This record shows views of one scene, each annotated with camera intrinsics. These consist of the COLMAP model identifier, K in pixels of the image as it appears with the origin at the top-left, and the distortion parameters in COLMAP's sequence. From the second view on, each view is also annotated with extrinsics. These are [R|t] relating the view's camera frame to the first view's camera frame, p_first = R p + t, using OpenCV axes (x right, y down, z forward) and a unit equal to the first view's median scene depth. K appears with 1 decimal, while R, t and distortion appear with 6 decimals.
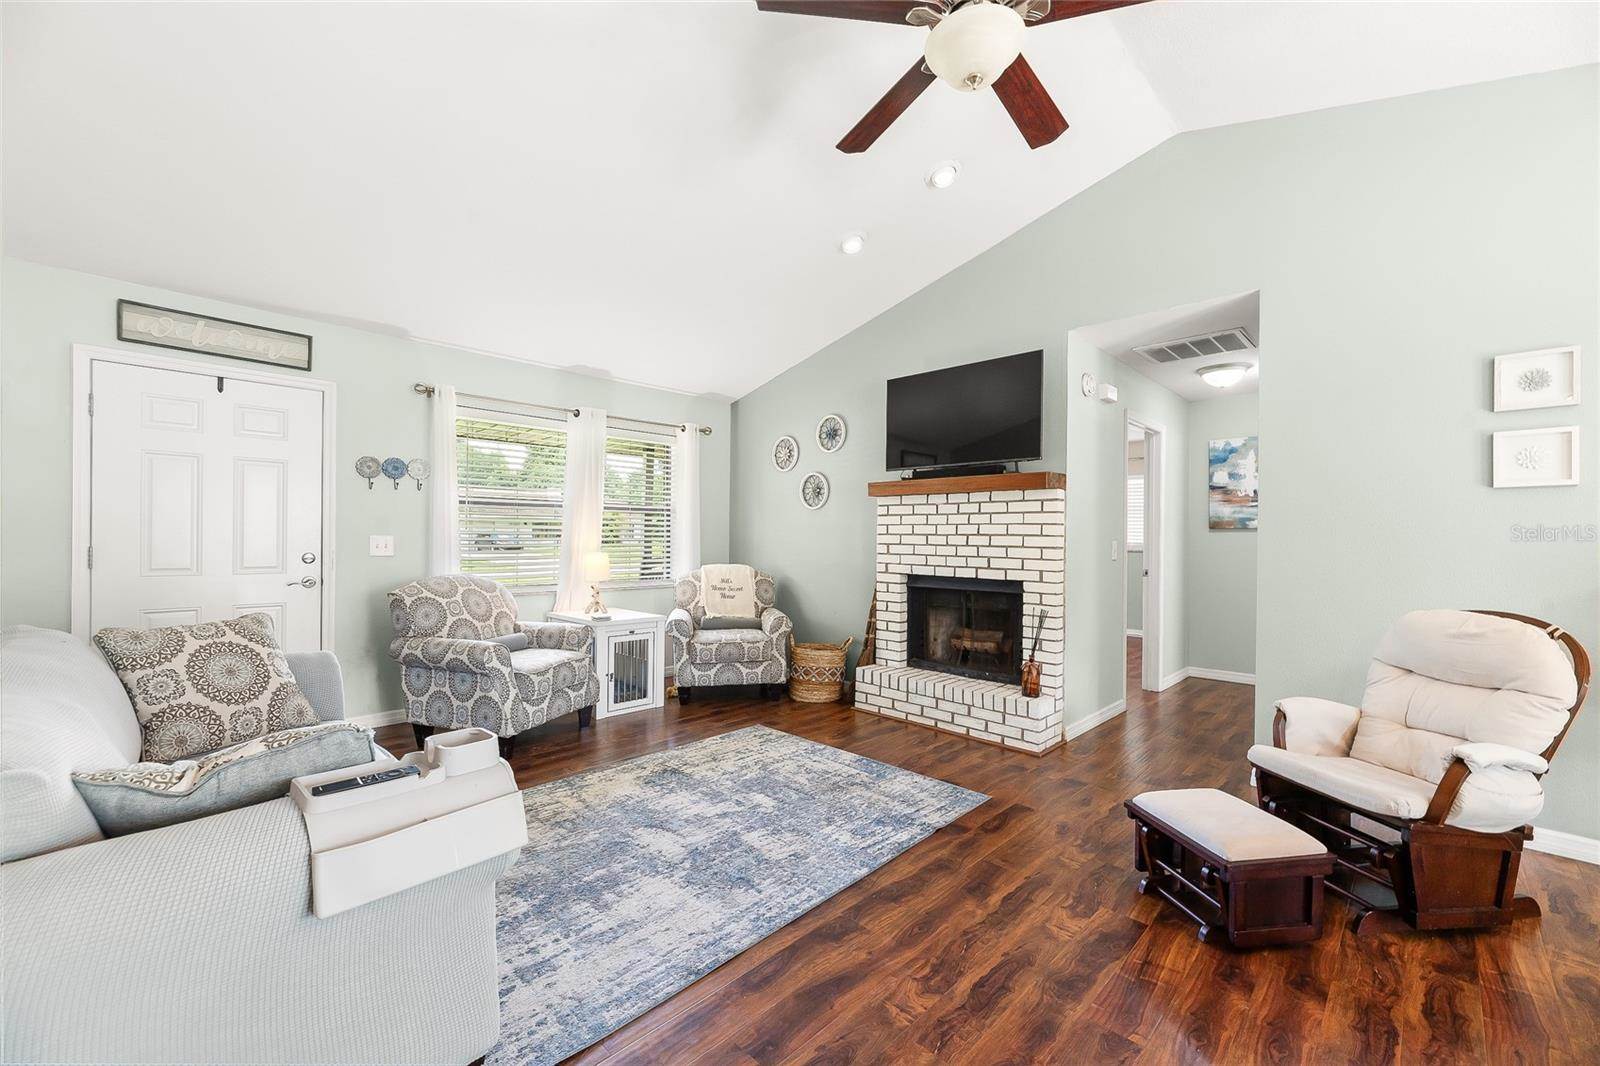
lens RADIAL K [[644.4, 0, 803.9], [0, 644.4, 539.1], [0, 0, 1]] dist [0.000644, 0.000256]
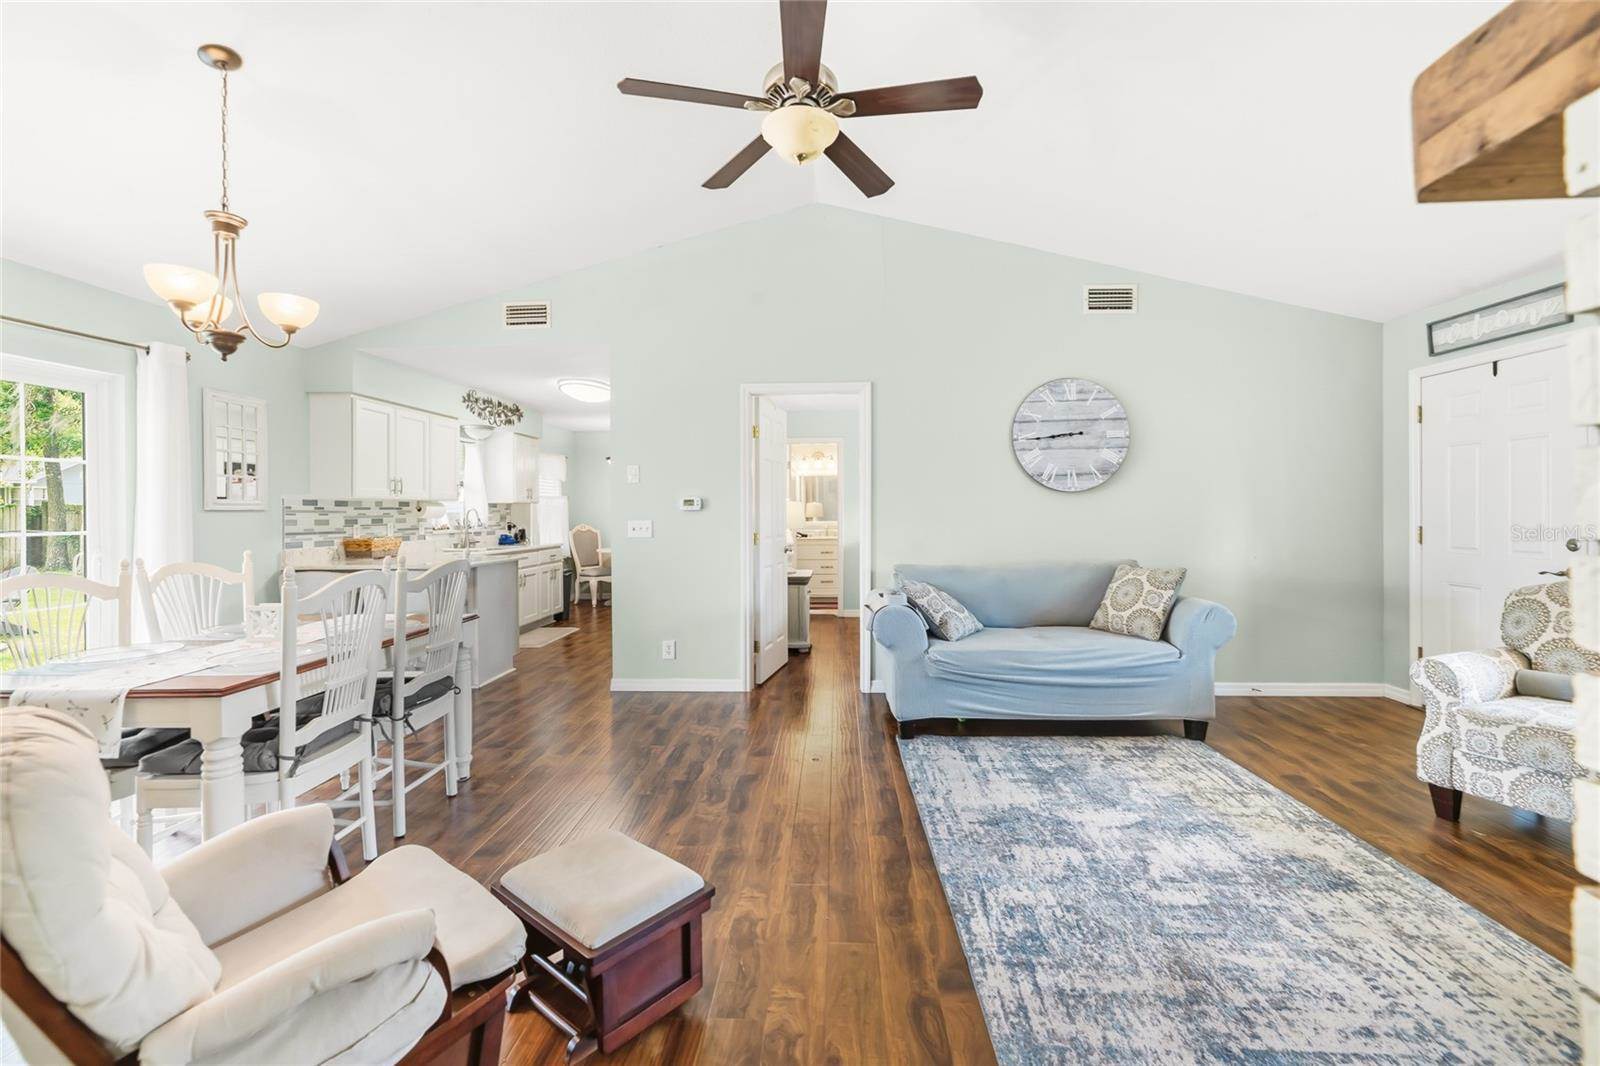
lens RADIAL K [[672.0, 0, 798.7], [0, 672.0, 509.2], [0, 0, 1]] dist [0.000547, 0.000197]
pose [[-0.754569, -0.004871, -0.656203, 0.529553], [-0.002227, 0.999986, -0.004862, -0.009447], [0.656217, -0.002207, -0.754569, 0.935757]]
